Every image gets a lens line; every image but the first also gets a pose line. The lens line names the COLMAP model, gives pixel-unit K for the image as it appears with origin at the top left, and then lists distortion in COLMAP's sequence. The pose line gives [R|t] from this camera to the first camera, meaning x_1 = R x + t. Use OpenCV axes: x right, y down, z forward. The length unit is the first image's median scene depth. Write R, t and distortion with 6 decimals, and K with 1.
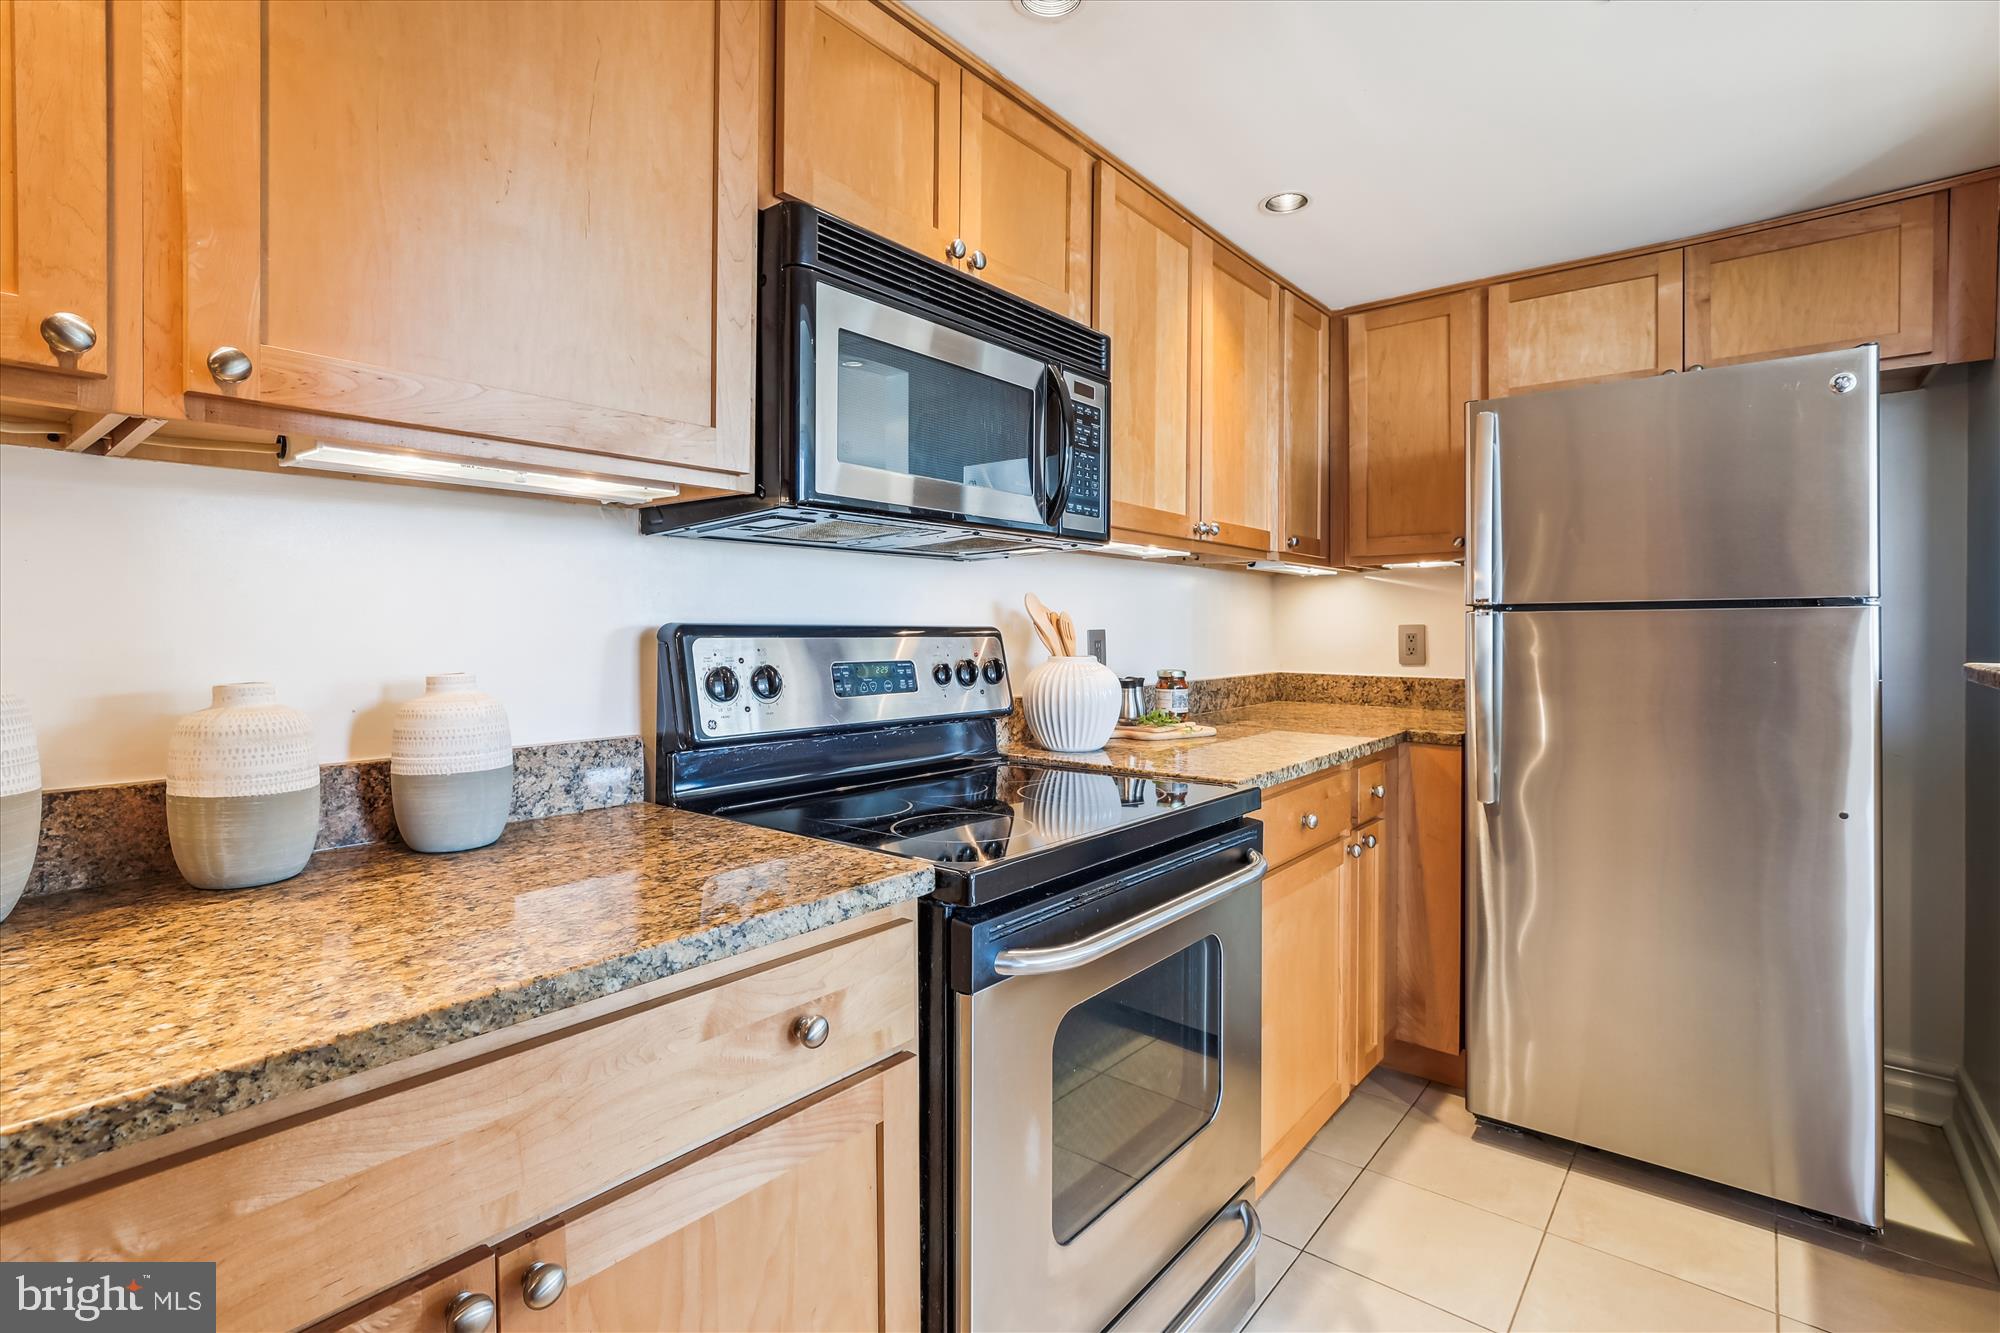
lens RADIAL K [[947.8, 0, 992.3], [0, 947.8, 620.9], [0, 0, 1]] dist [0.001535, 0.000367]
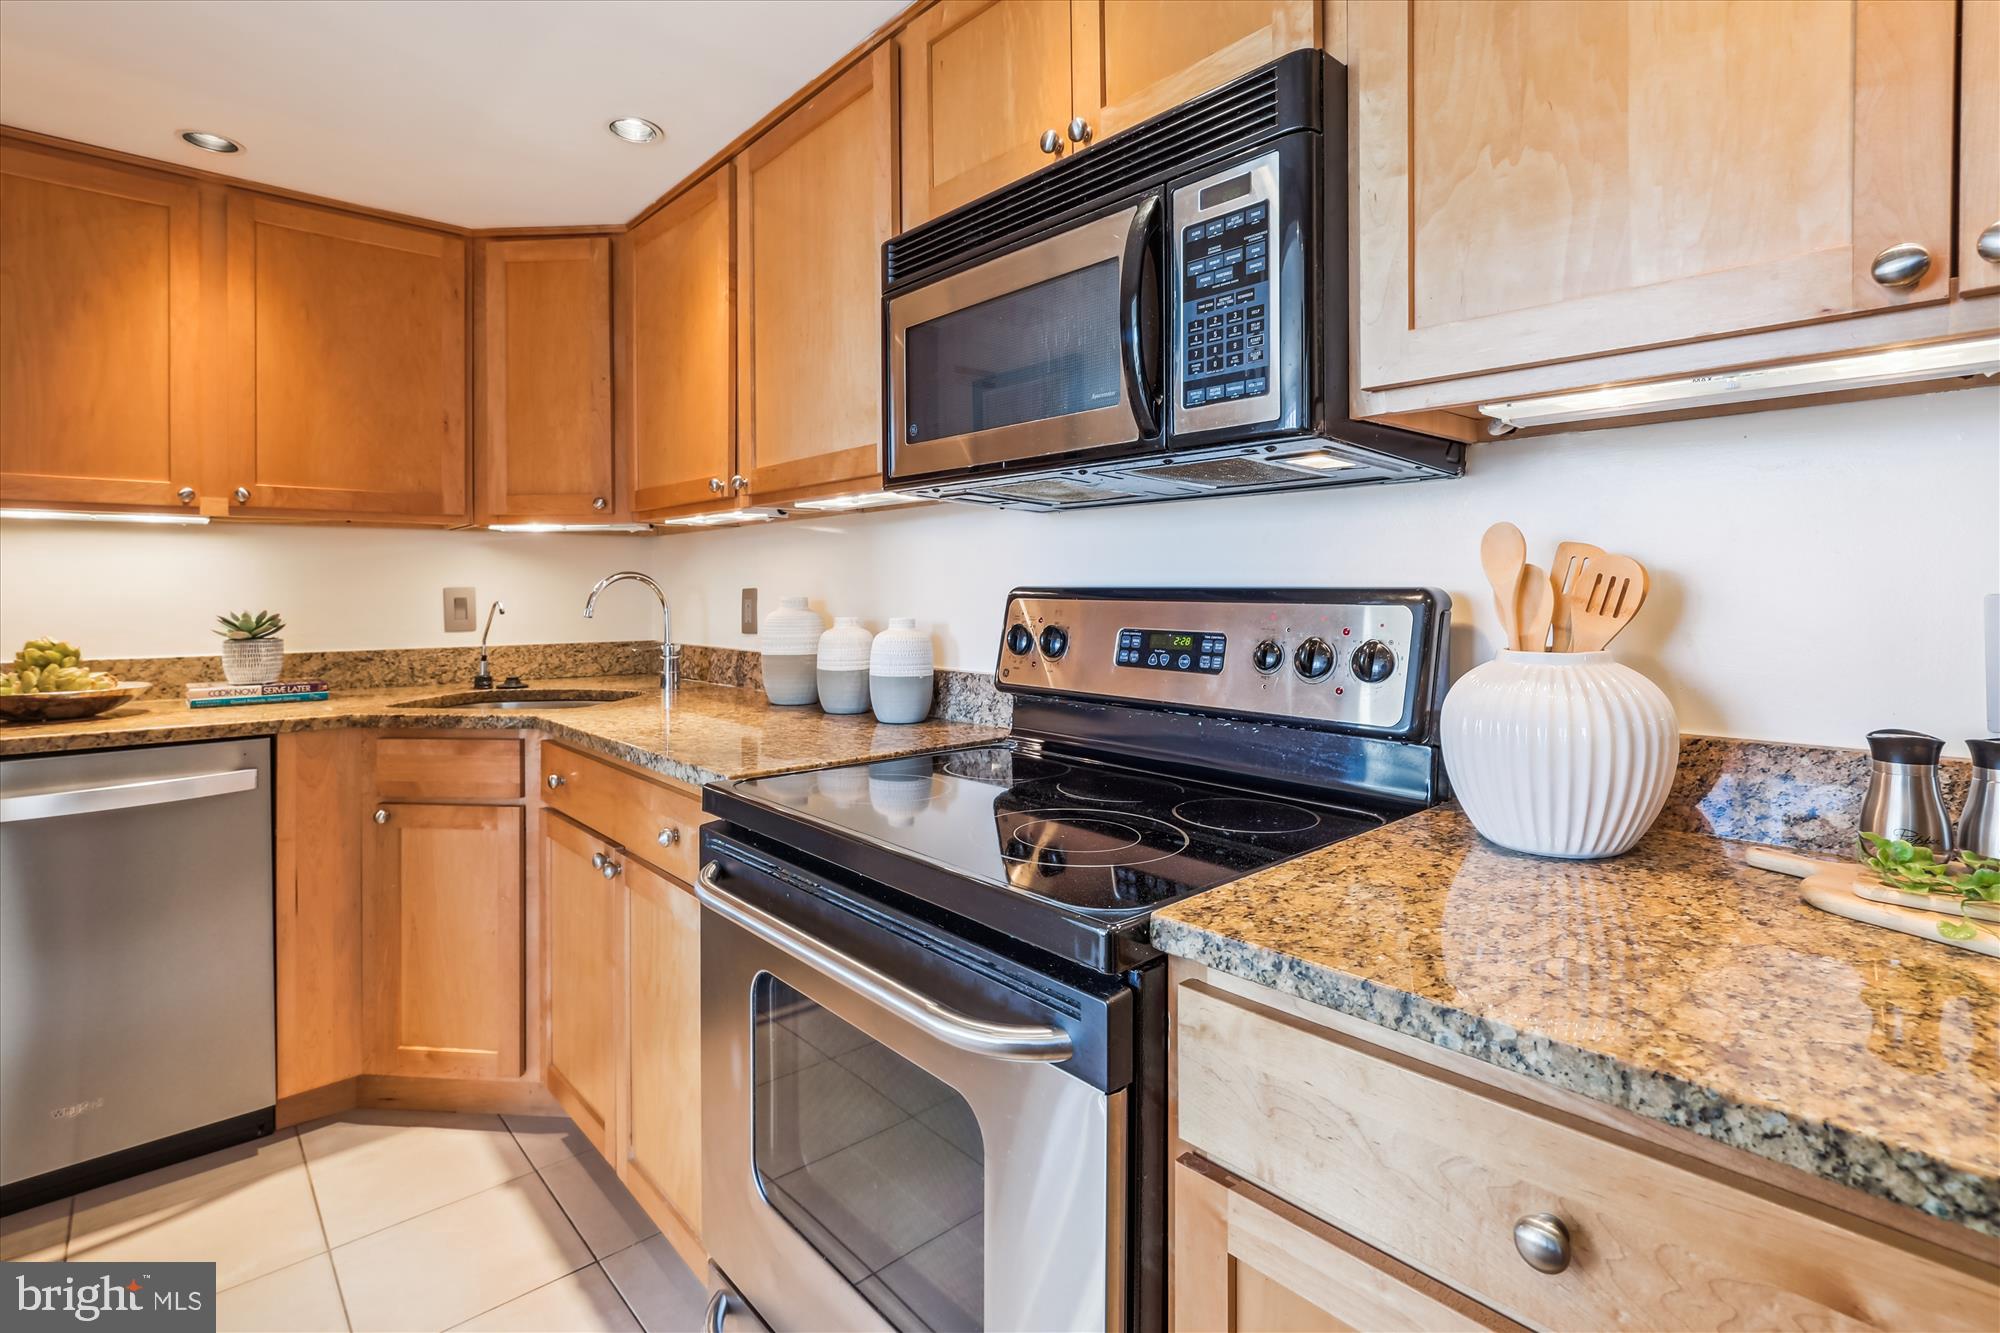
lens RADIAL K [[948.8, 0, 1005.8], [0, 948.8, 568.8], [0, 0, 1]] dist [-0.005643, 0.000551]
pose [[-0.143697, -0.020383, -0.989412, 0.703484], [0.009943, 0.999708, -0.022039, 0.005302], [0.989572, -0.013005, -0.143452, 0.948395]]
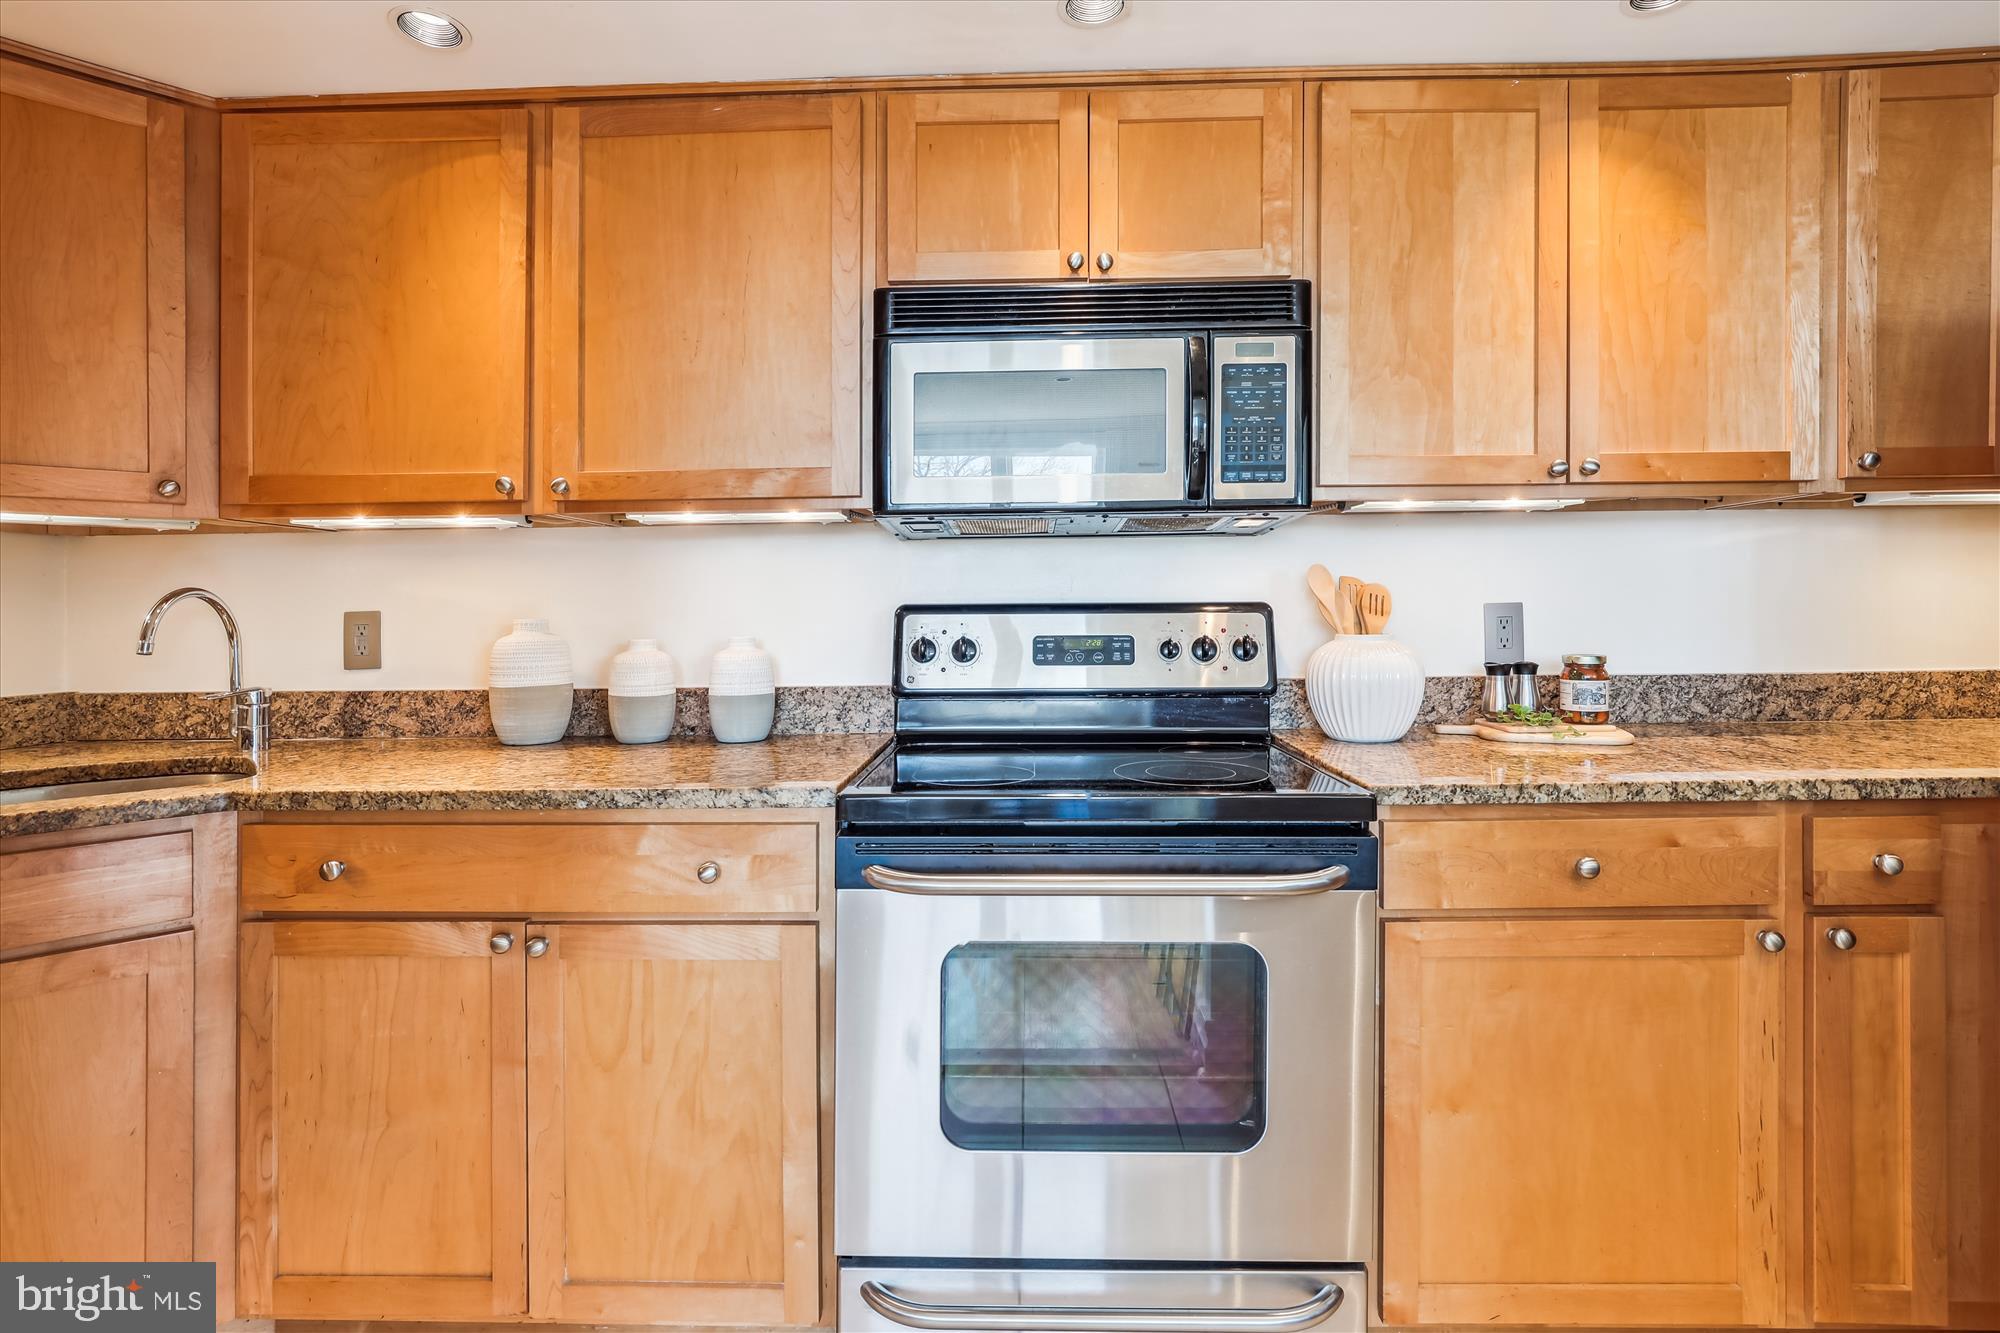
lens RADIAL K [[935.7, 0, 989.5], [0, 935.7, 589.7], [0, 0, 1]] dist [-0.003903, -0.000271]
pose [[0.614584, -0.024934, -0.788457, 0.662734], [0.017225, 0.999686, -0.018188, 0.006971], [0.788664, -0.002403, 0.614820, 0.223956]]
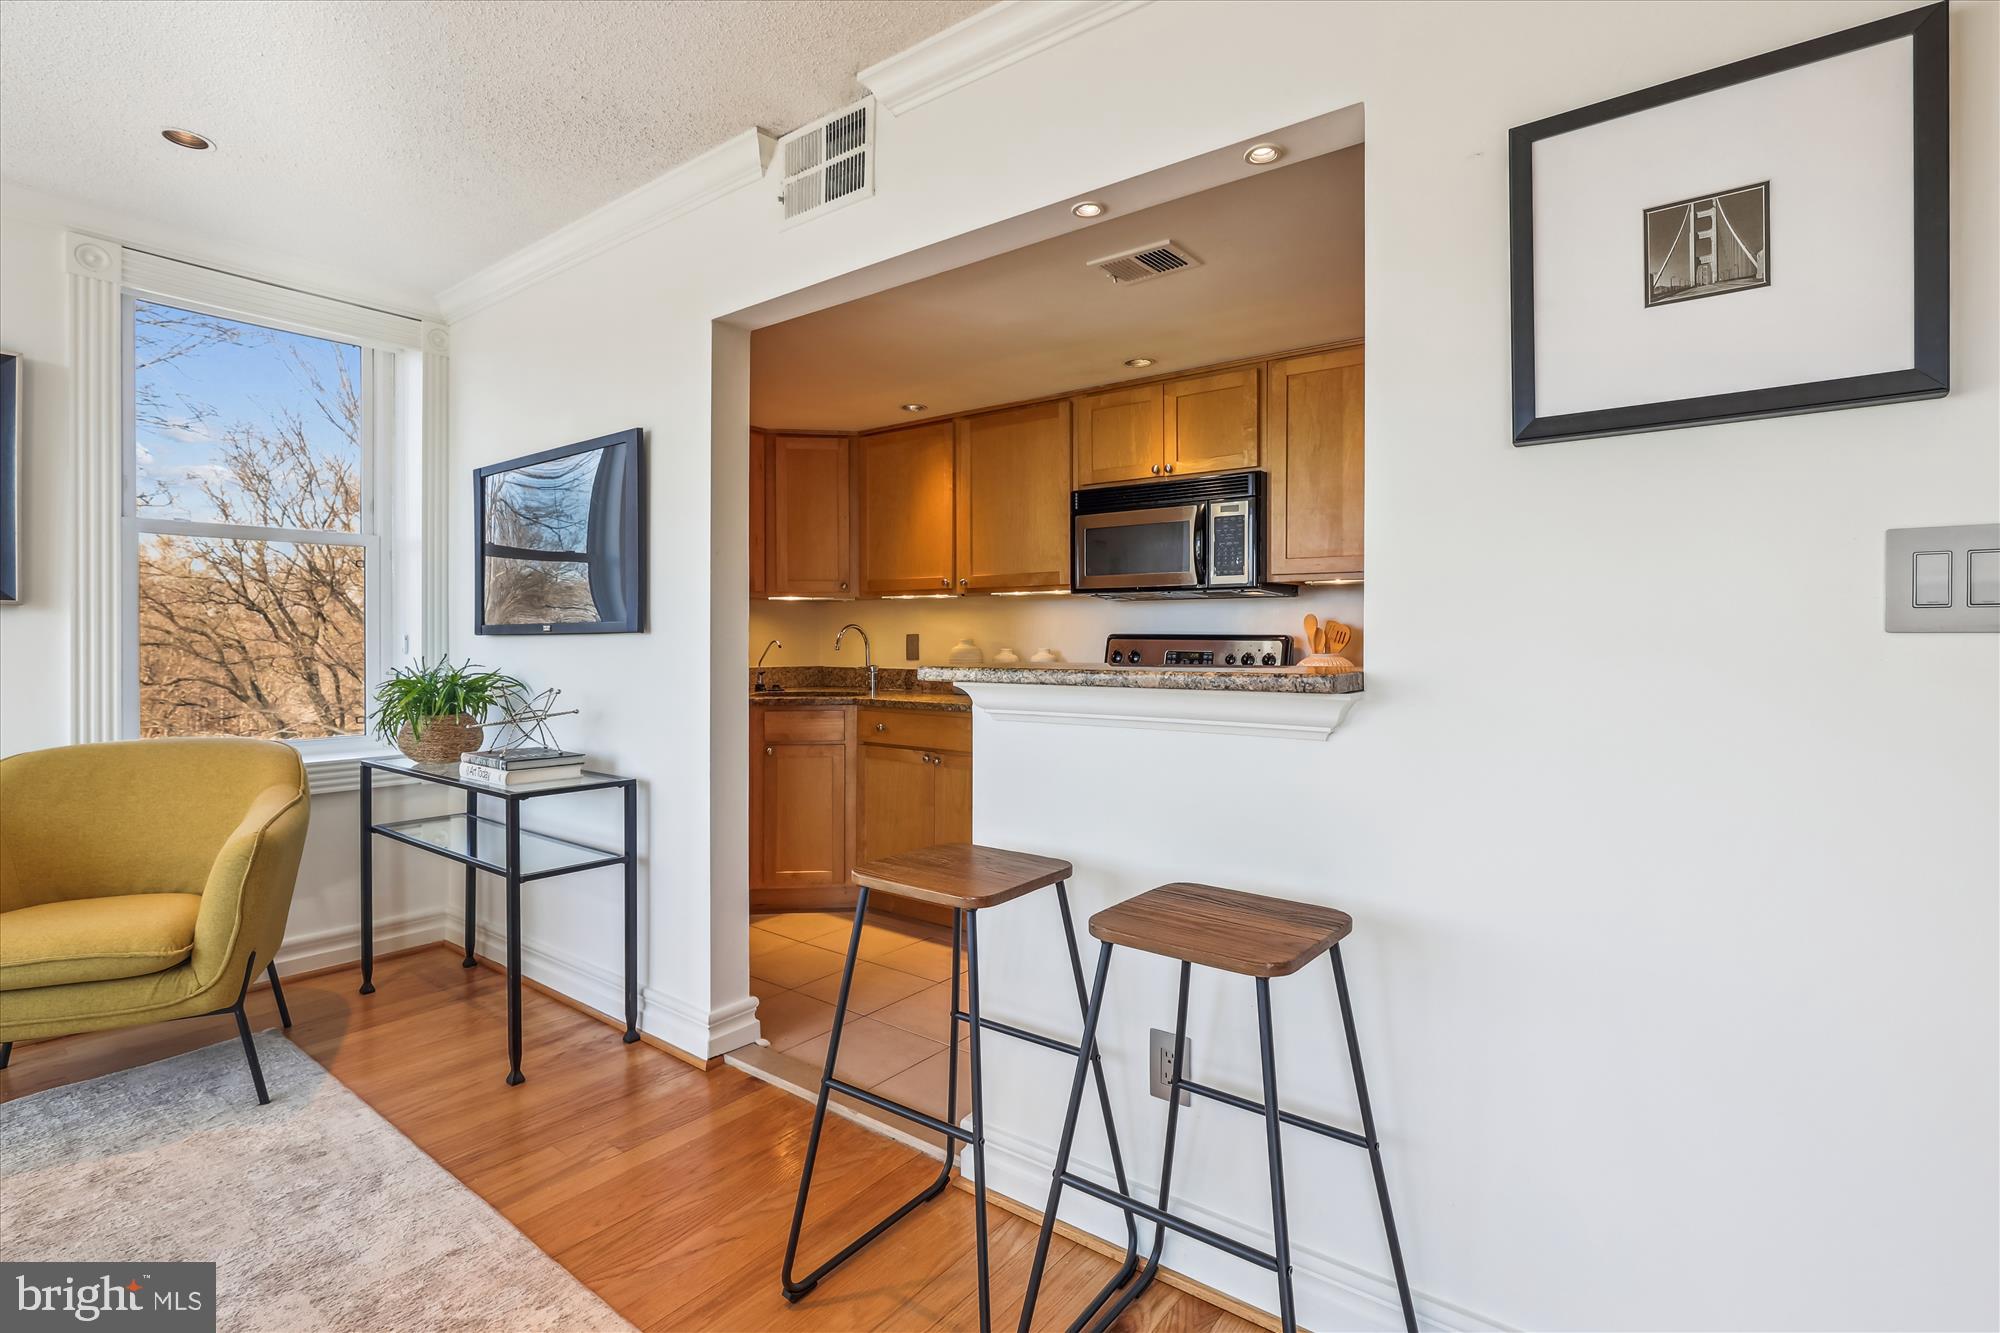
lens RADIAL K [[947.8, 0, 992.3], [0, 947.8, 620.9], [0, 0, 1]] dist [0.001535, 0.000367]
pose [[0.024513, -0.014738, -0.999591, 1.958833], [0.007417, 0.999866, -0.014560, 0.002148], [0.999672, -0.007057, 0.024619, 0.484710]]
